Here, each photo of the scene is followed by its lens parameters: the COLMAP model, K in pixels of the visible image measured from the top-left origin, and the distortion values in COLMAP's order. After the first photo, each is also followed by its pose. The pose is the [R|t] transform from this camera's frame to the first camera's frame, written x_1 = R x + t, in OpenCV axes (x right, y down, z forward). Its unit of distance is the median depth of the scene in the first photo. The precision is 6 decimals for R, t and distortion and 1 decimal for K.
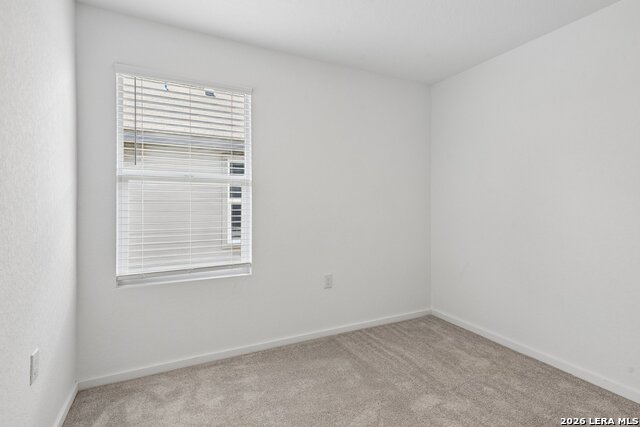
lens RADIAL K [[315.8, 0, 321.3], [0, 315.8, 207.8], [0, 0, 1]] dist [-0.002235, -0.008643]
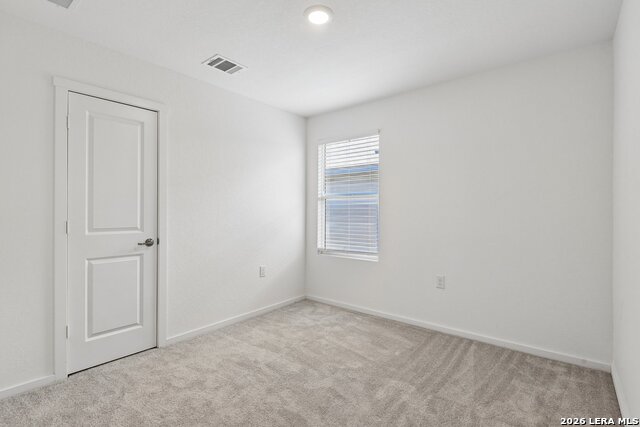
lens RADIAL K [[315.8, 0, 321.3], [0, 315.8, 214.3], [0, 0, 1]] dist [-0.002235, -0.008643]
pose [[0.372916, 0.006418, -0.927843, 1.075225], [-0.001072, 0.999978, 0.006486, -0.009904], [0.927864, -0.001424, 0.372915, 0.255331]]
